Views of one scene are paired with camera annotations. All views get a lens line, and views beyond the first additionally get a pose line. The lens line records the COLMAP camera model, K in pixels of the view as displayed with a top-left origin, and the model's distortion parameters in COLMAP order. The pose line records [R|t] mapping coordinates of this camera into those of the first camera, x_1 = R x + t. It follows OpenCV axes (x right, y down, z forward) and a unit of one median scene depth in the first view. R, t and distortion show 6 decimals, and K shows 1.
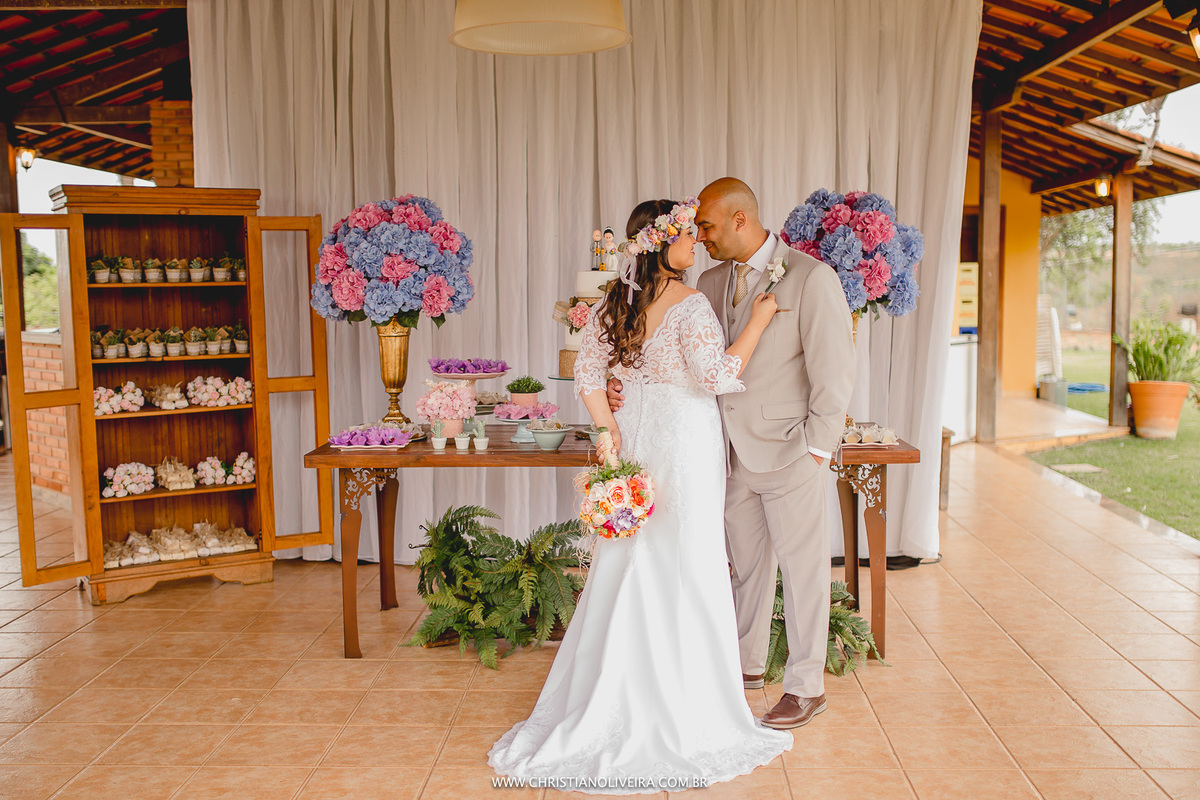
lens RADIAL K [[1148.7, 0, 600.0], [0, 1148.7, 400.0], [0, 0, 1]] dist [-0.046619, 0.019349]
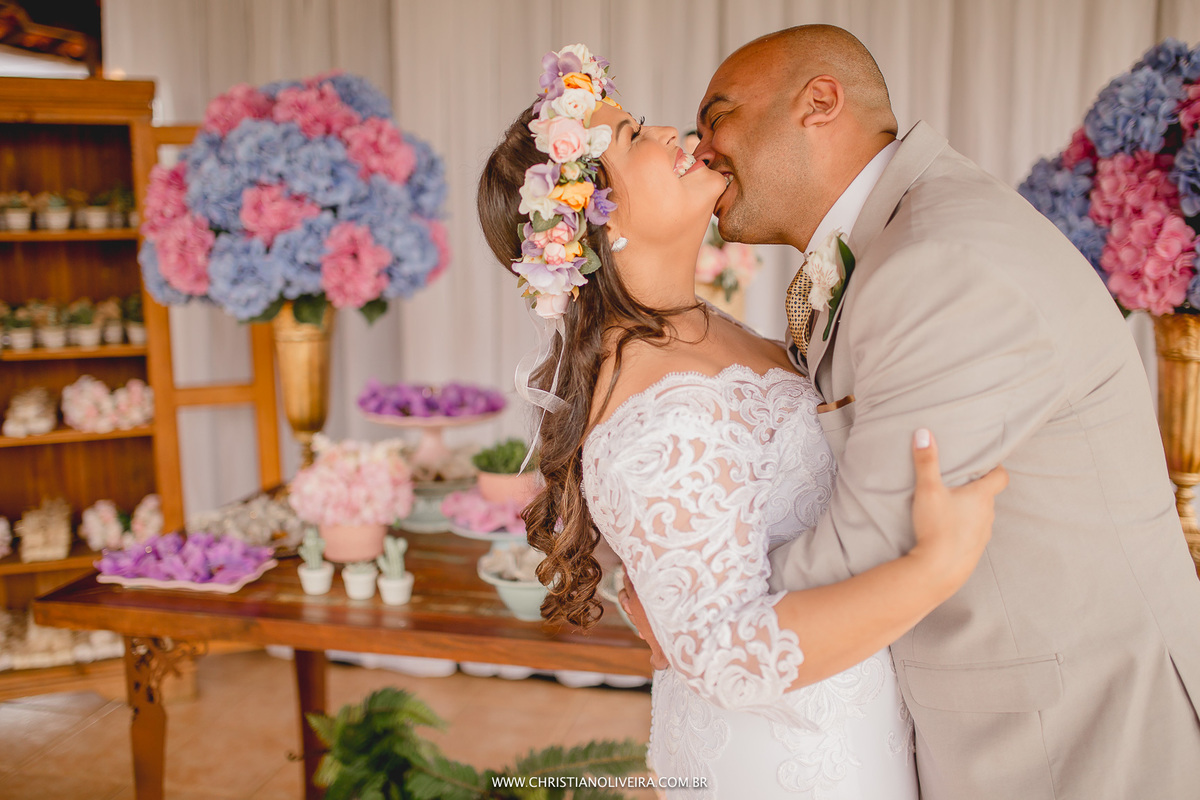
lens RADIAL K [[1148.7, 0, 600.0], [0, 1148.7, 400.0], [0, 0, 1]] dist [-0.046619, 0.019349]
pose [[0.986999, 0.030417, -0.157821, 0.046530], [-0.022289, 0.998345, 0.053021, -0.060681], [0.159172, -0.048814, 0.986043, 0.511819]]
